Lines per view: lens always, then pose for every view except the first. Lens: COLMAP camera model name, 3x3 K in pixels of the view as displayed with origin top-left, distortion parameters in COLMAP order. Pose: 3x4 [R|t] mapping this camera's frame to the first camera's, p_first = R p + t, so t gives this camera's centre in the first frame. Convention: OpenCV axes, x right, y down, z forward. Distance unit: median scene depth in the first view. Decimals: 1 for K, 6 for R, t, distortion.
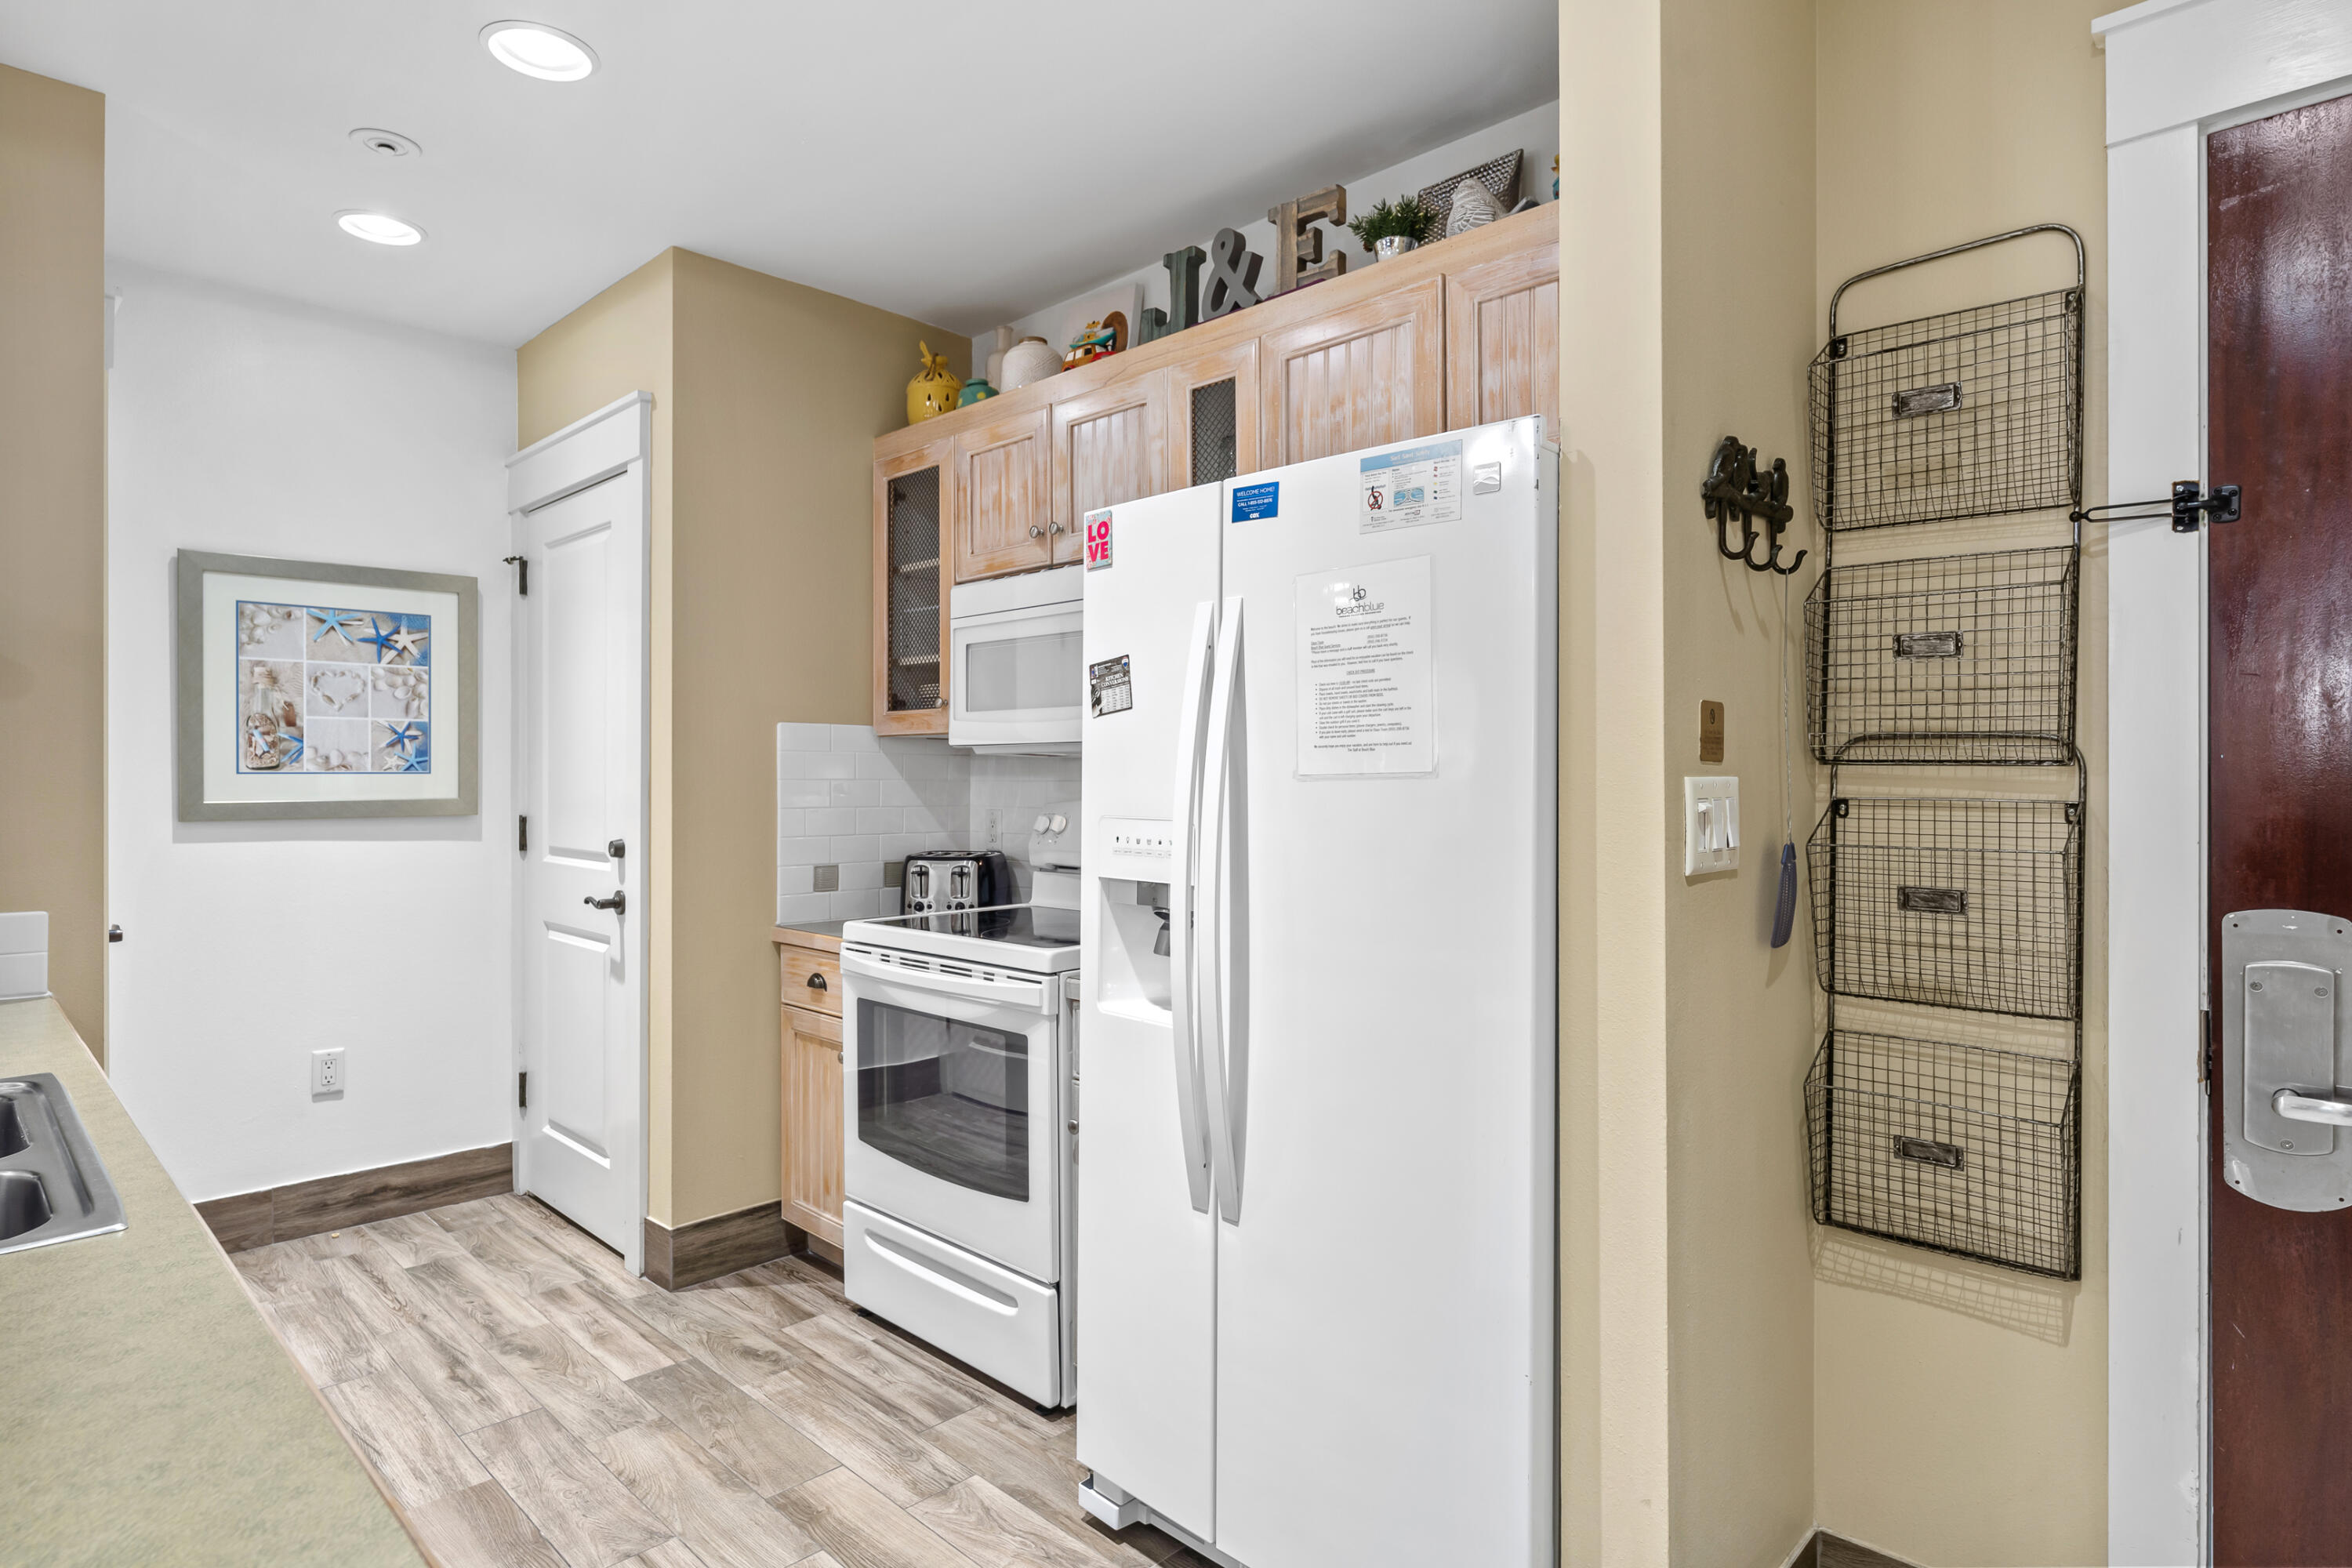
lens RADIAL K [[1252.5, 0, 1165.9], [0, 1252.5, 780.6], [0, 0, 1]] dist [-0.001897, -0.000996]
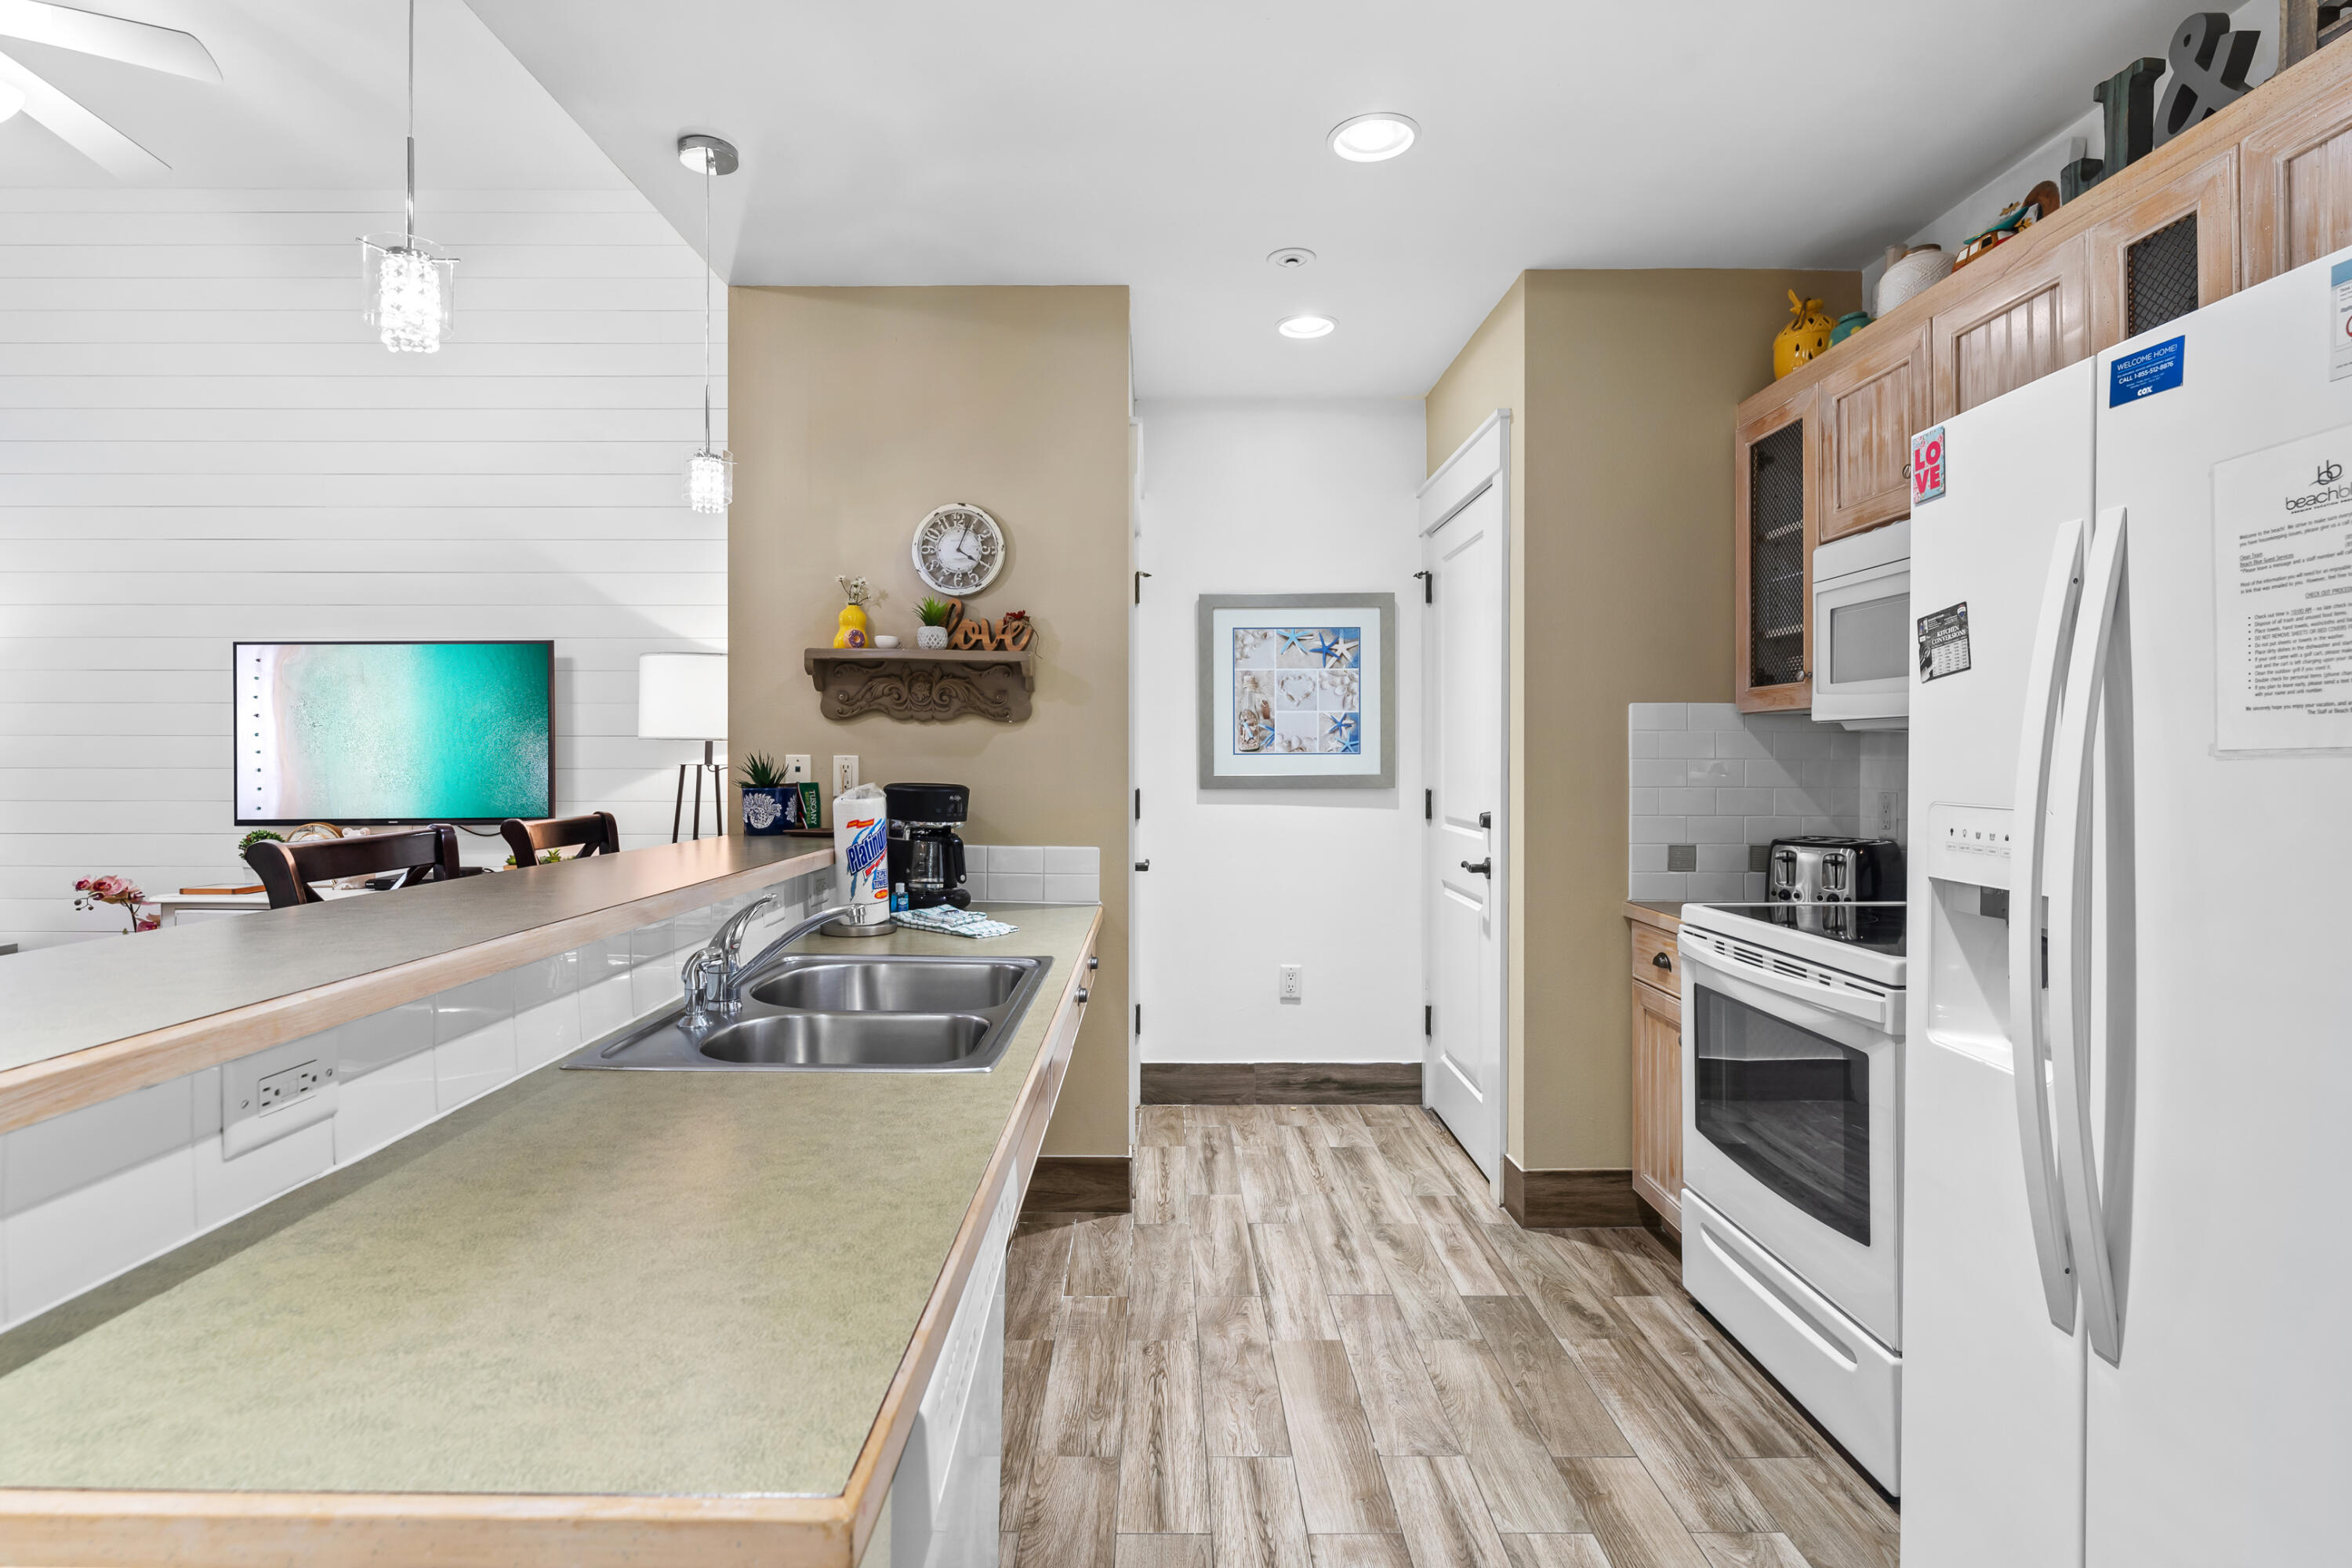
lens RADIAL K [[1123.7, 0, 1156.8], [0, 1123.7, 759.3], [0, 0, 1]] dist [-0.001796, -0.000766]
pose [[0.701626, 0.000038, -0.712545, 0.090274], [-0.000948, 0.999999, -0.000880, 0.000975], [0.712544, 0.001293, 0.701626, 0.097698]]
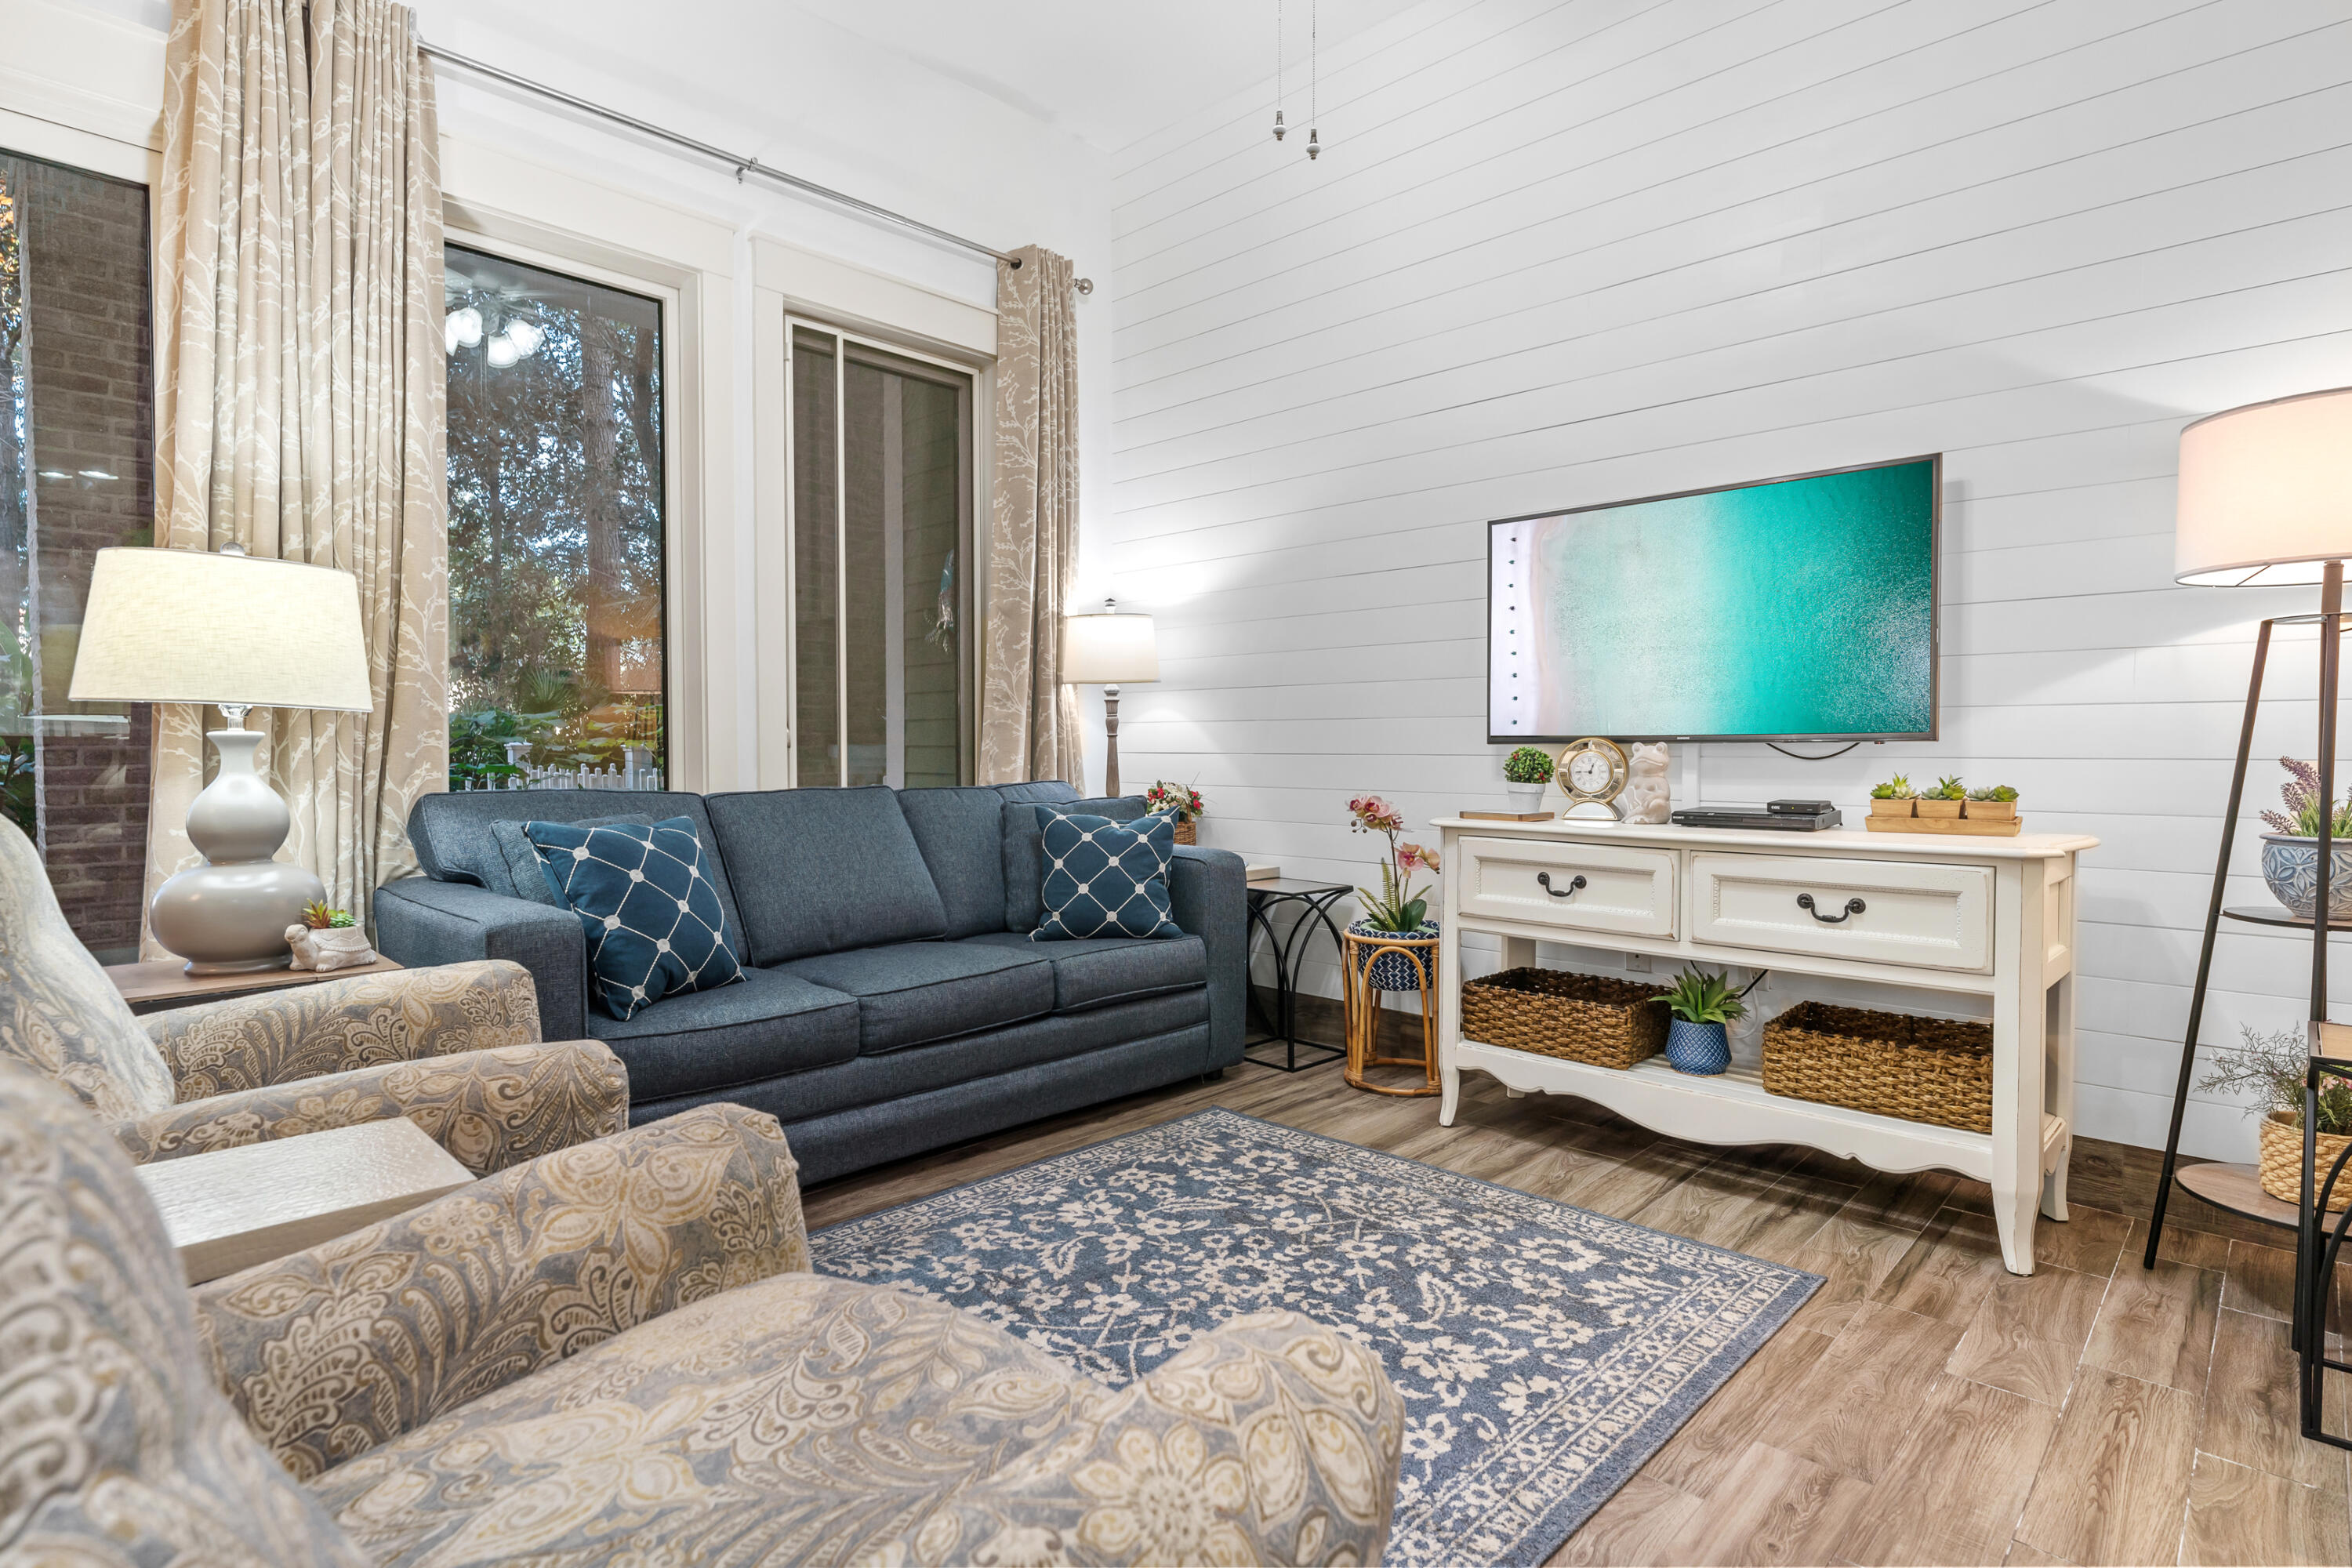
lens RADIAL K [[1189.2, 0, 1176.0], [0, 1189.2, 784.0], [0, 0, 1]] dist [0.003287, 0.000210]
pose [[0.013278, 0.027634, -0.999530, -0.523127], [-0.003084, 0.999614, 0.027595, 0.096868], [0.999907, 0.002716, 0.013358, -0.088032]]
